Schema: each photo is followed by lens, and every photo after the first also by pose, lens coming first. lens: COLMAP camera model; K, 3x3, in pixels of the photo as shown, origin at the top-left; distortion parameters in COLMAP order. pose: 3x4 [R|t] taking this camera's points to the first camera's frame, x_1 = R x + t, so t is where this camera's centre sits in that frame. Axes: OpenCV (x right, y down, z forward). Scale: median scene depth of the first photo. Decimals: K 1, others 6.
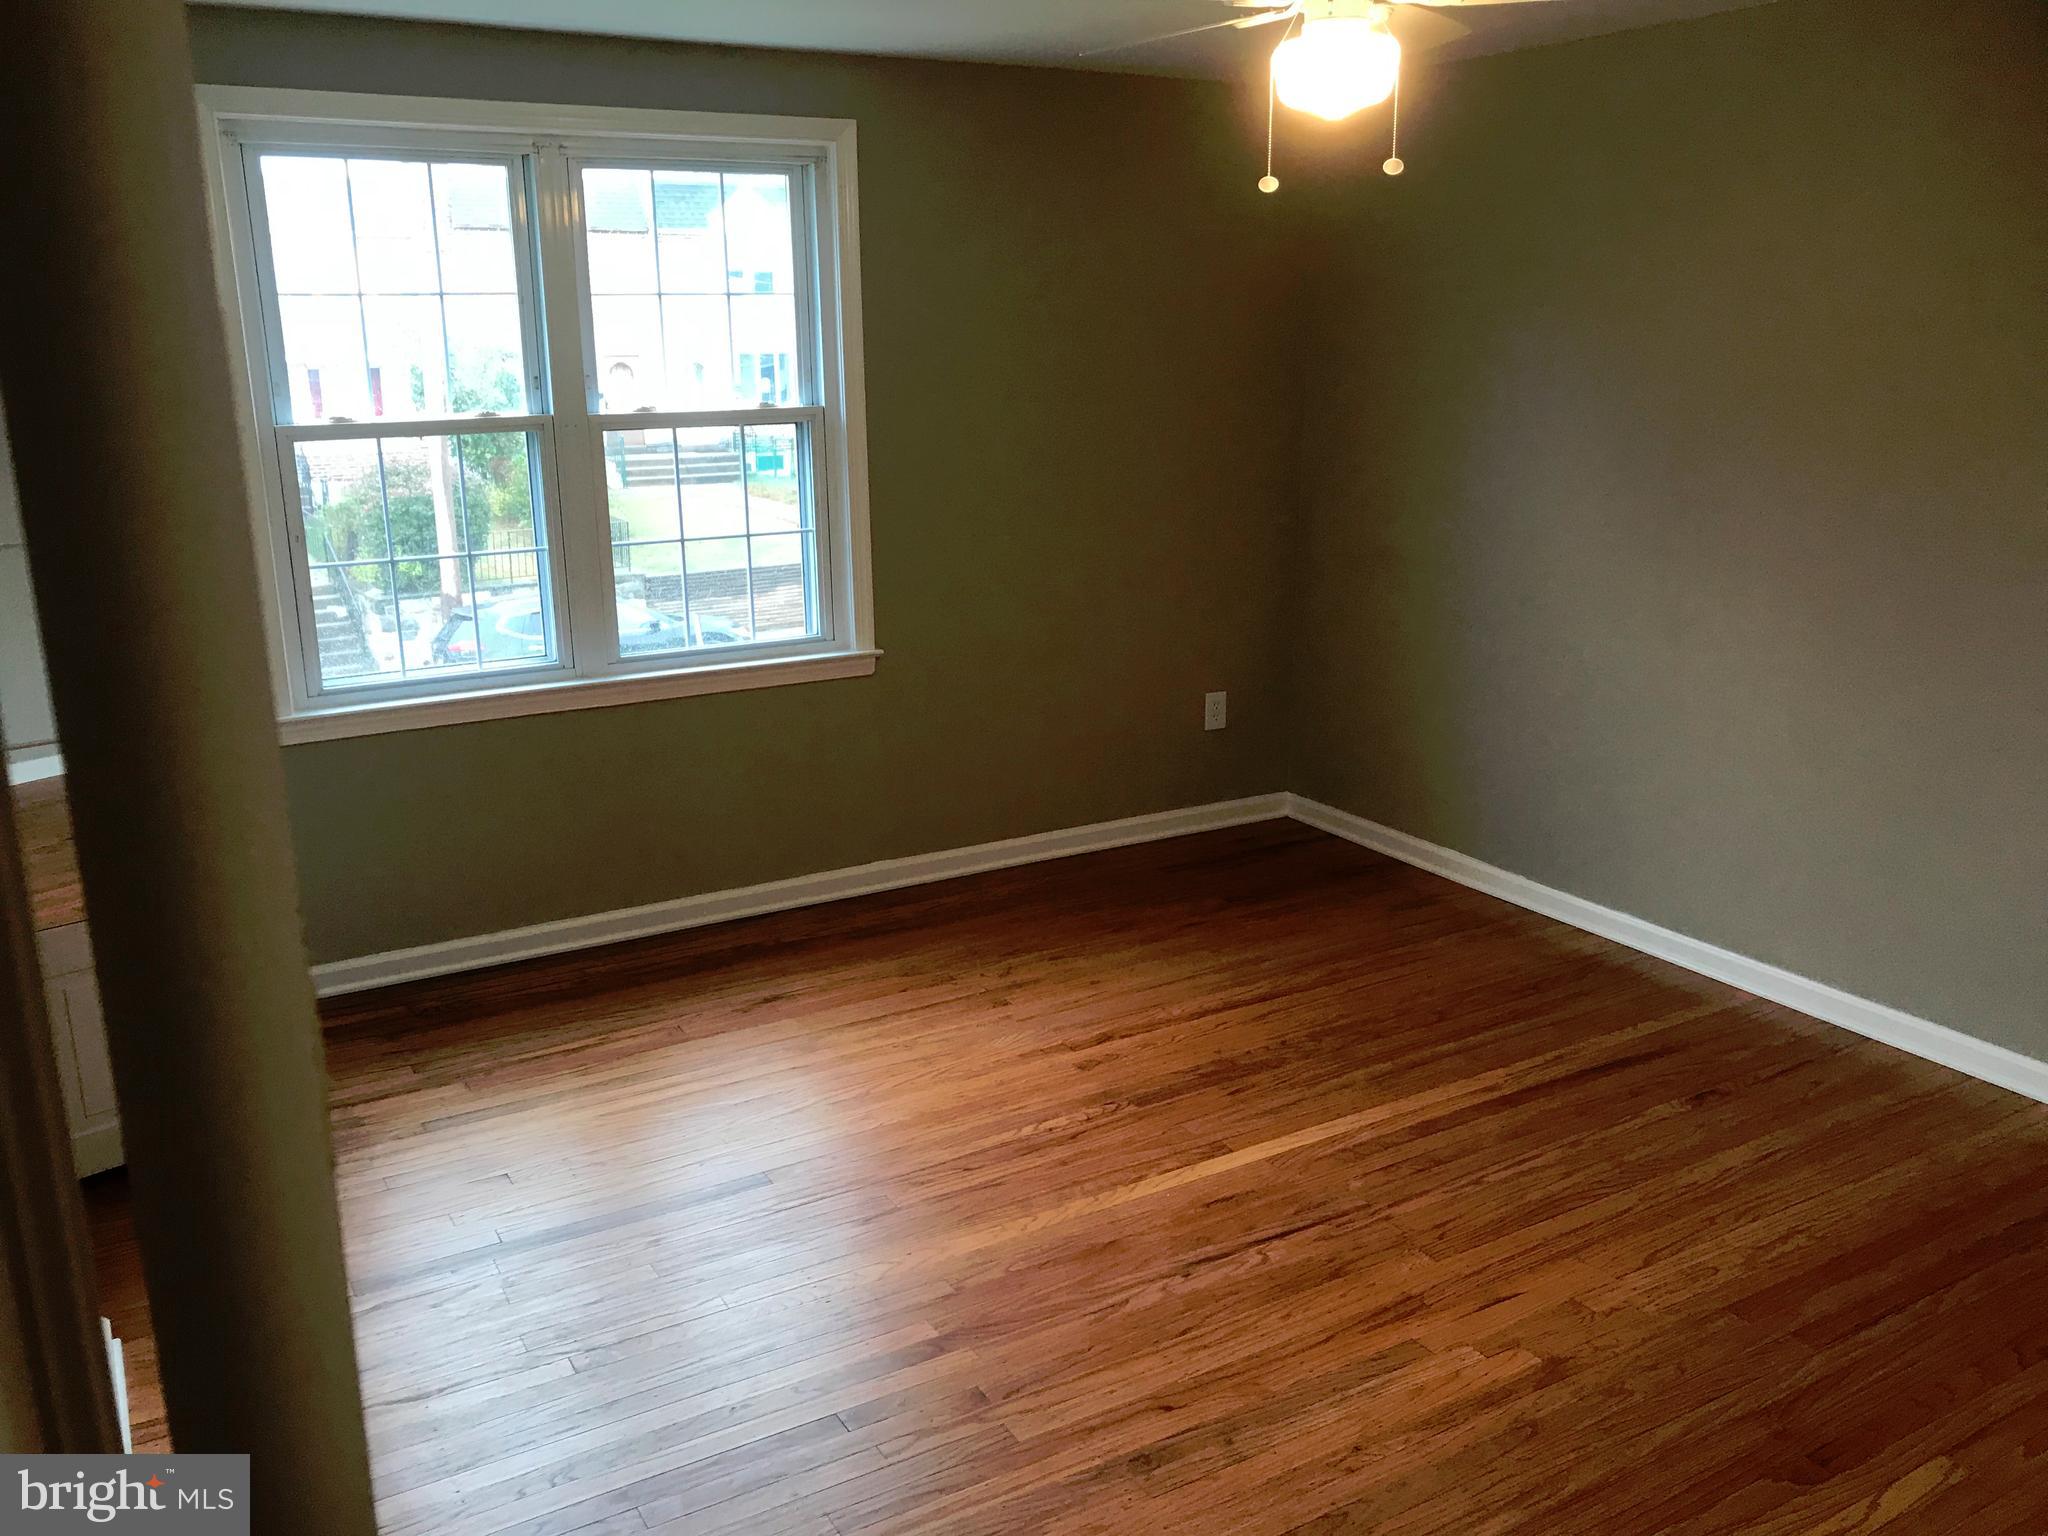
lens RADIAL K [[1712.8, 0, 1024.0], [0, 1712.8, 768.0], [0, 0, 1]] dist [-0.004273, -0.005163]
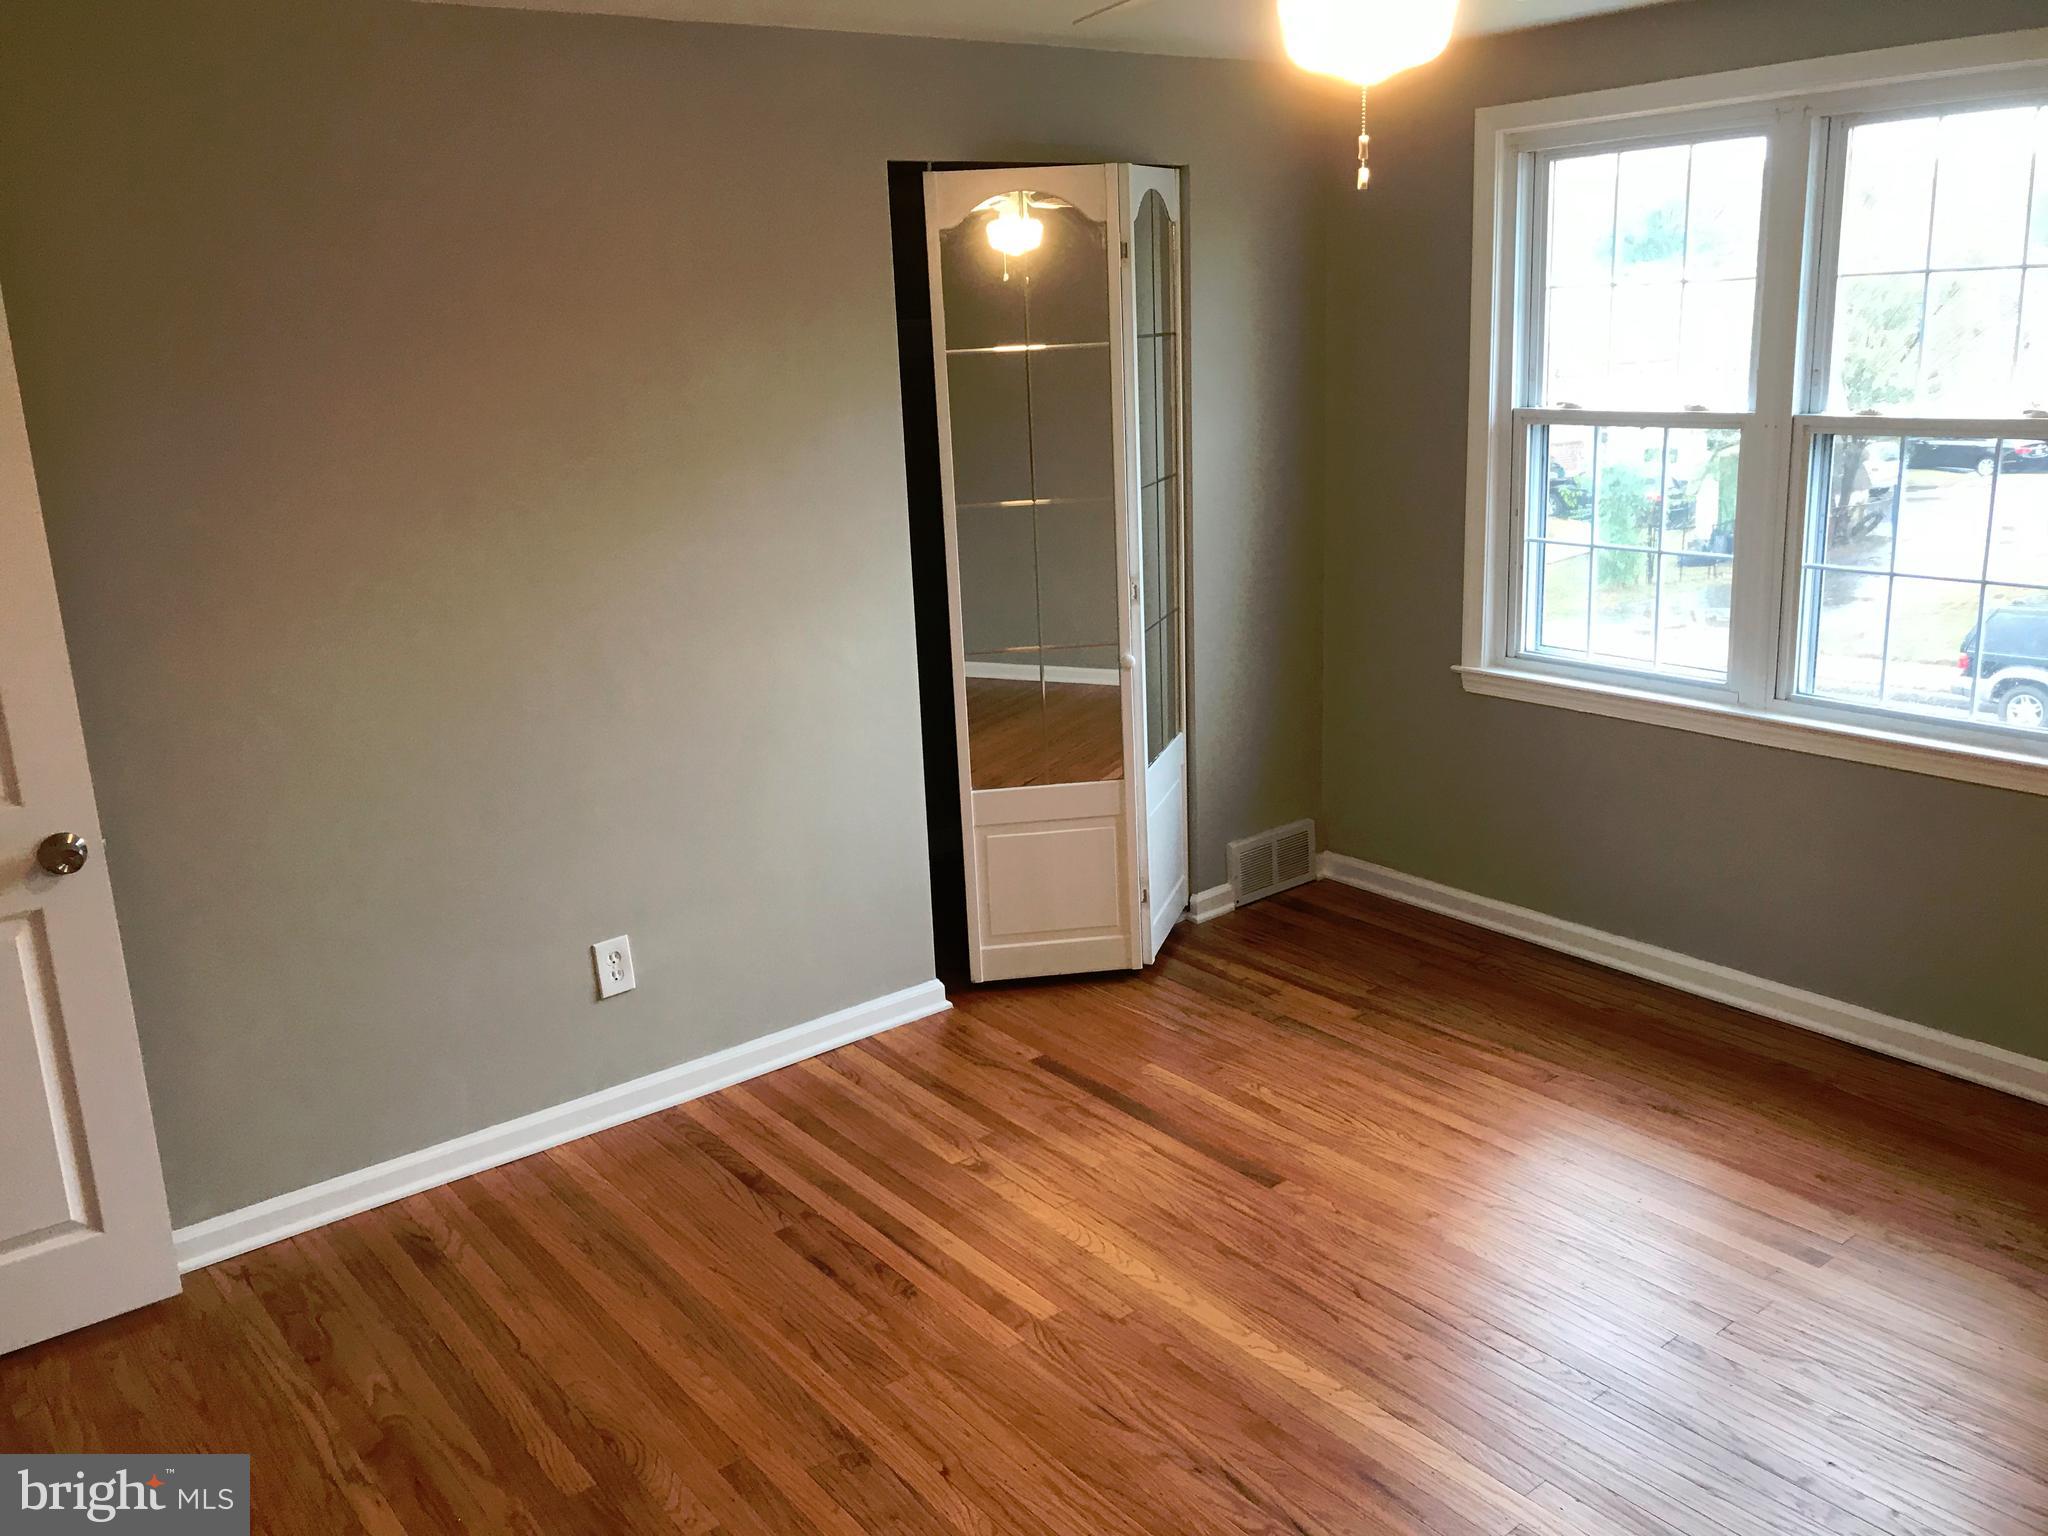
lens RADIAL K [[1652.1, 0, 1021.4], [0, 1652.1, 730.8], [0, 0, 1]] dist [0.013150, -0.005696]
pose [[0.130832, 0.232429, -0.963774, 0.582155], [-0.236051, 0.951475, 0.197420, -0.134956], [0.962893, 0.201671, 0.179348, 0.534639]]
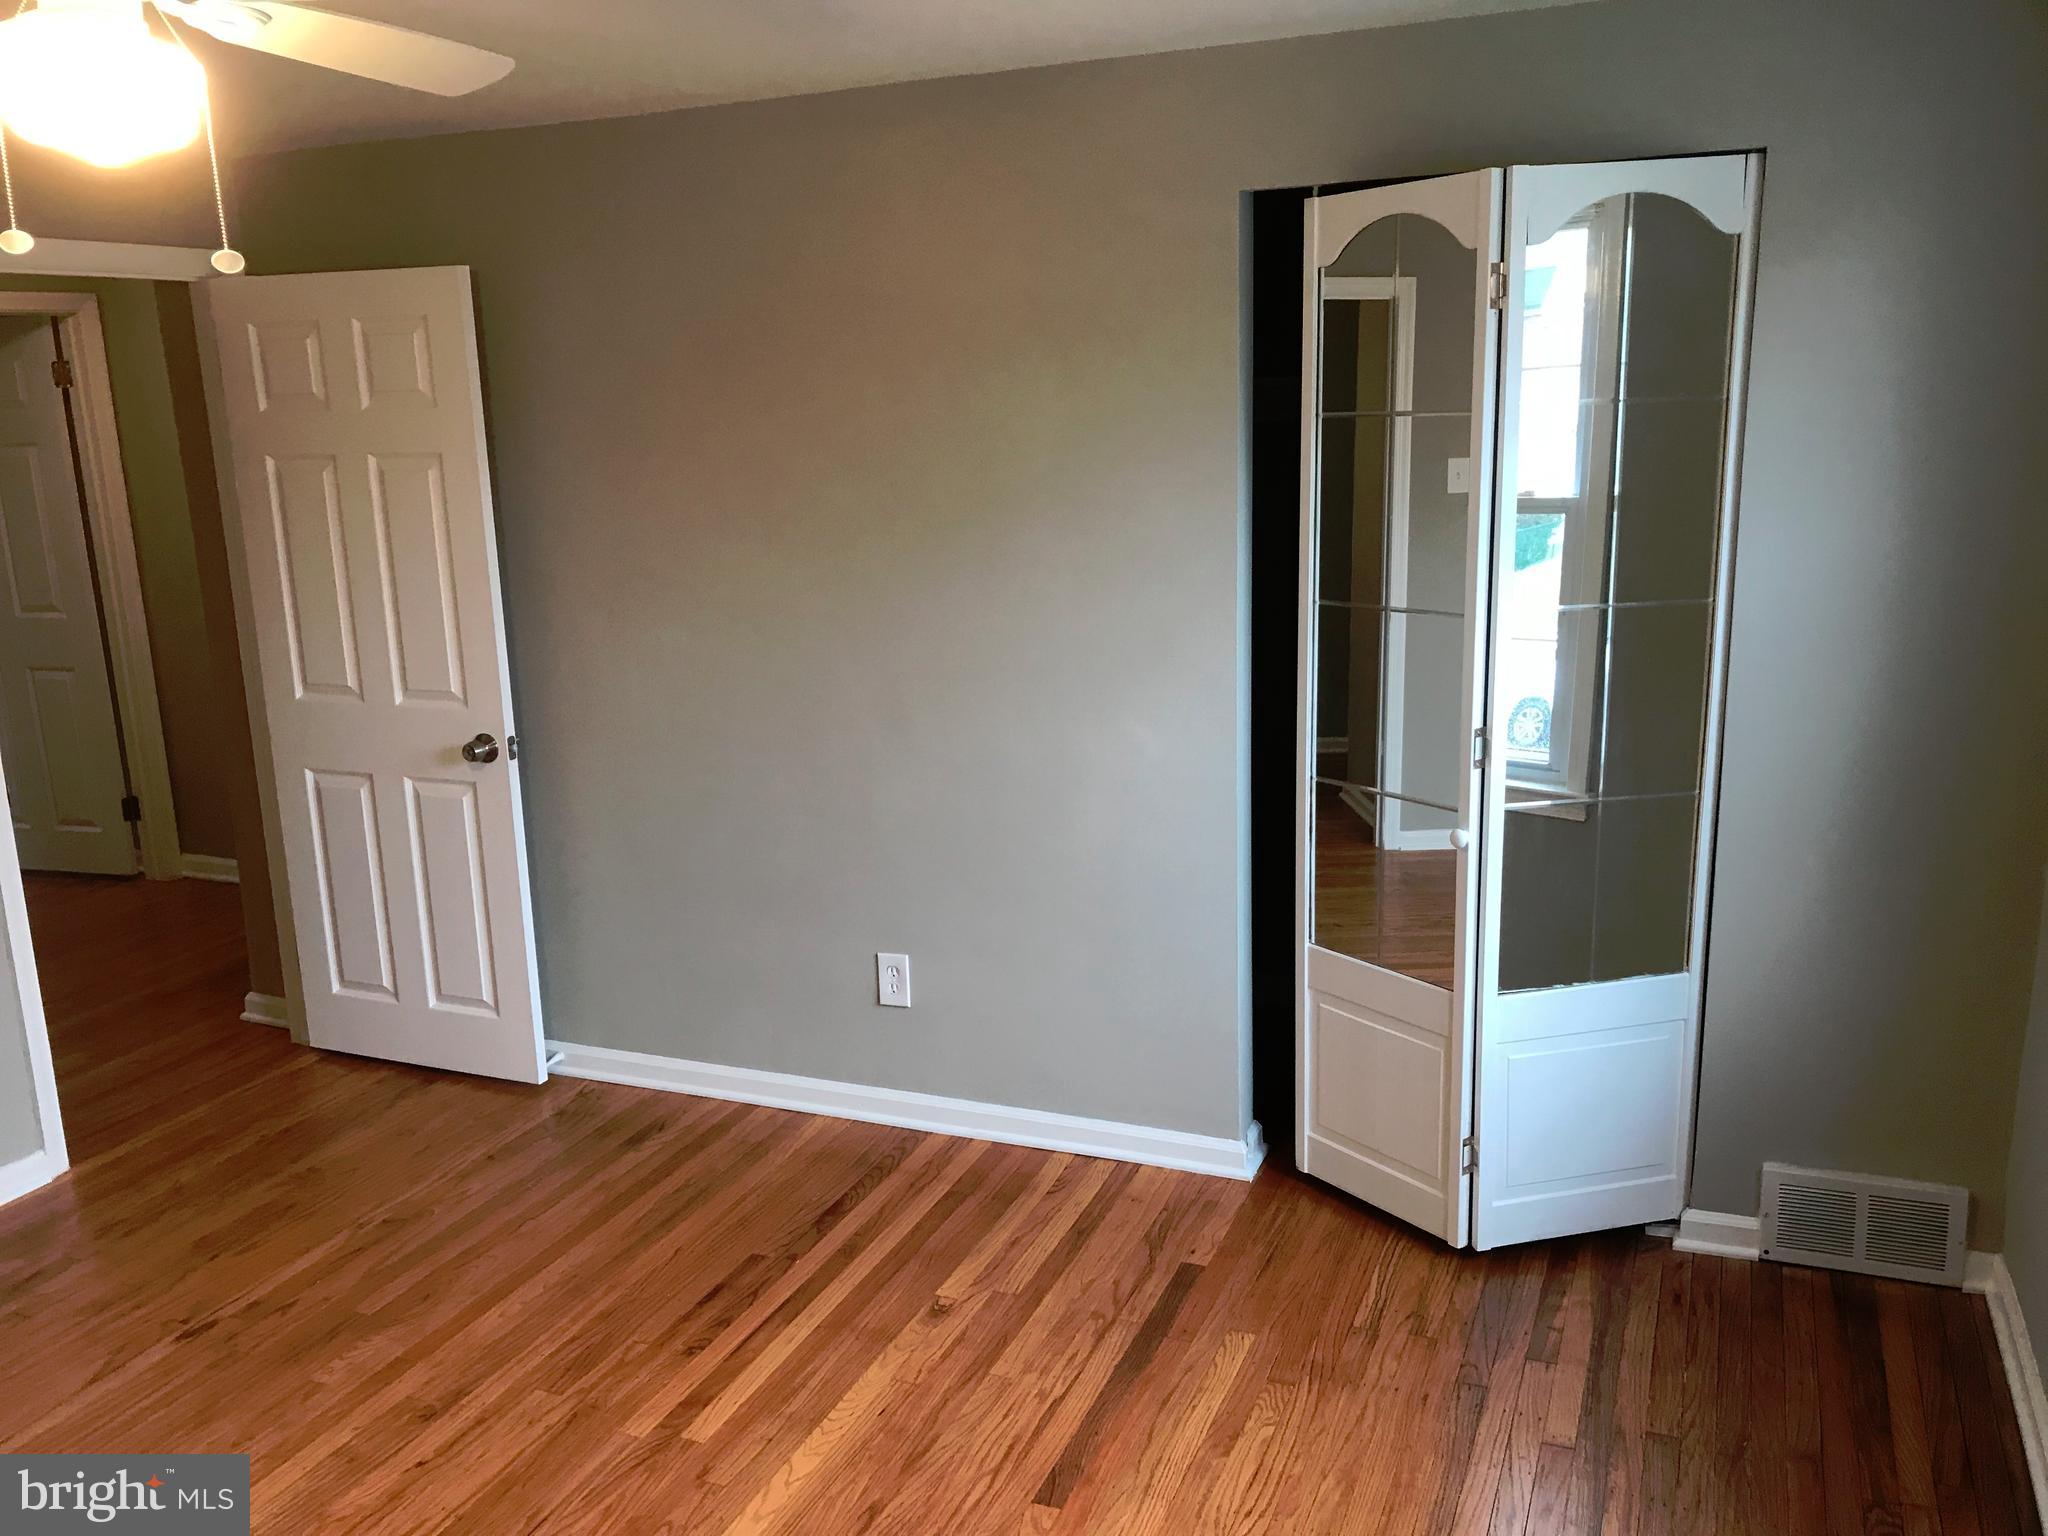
lens RADIAL K [[1693.4, 0, 1037.2], [0, 1693.4, 765.3], [0, 0, 1]] dist [0.026685, -0.006733]
pose [[-0.797870, 0.154200, -0.582774, 0.208000], [-0.141914, 0.891516, 0.430185, -0.325404], [0.585888, 0.425935, -0.689431, 1.171619]]
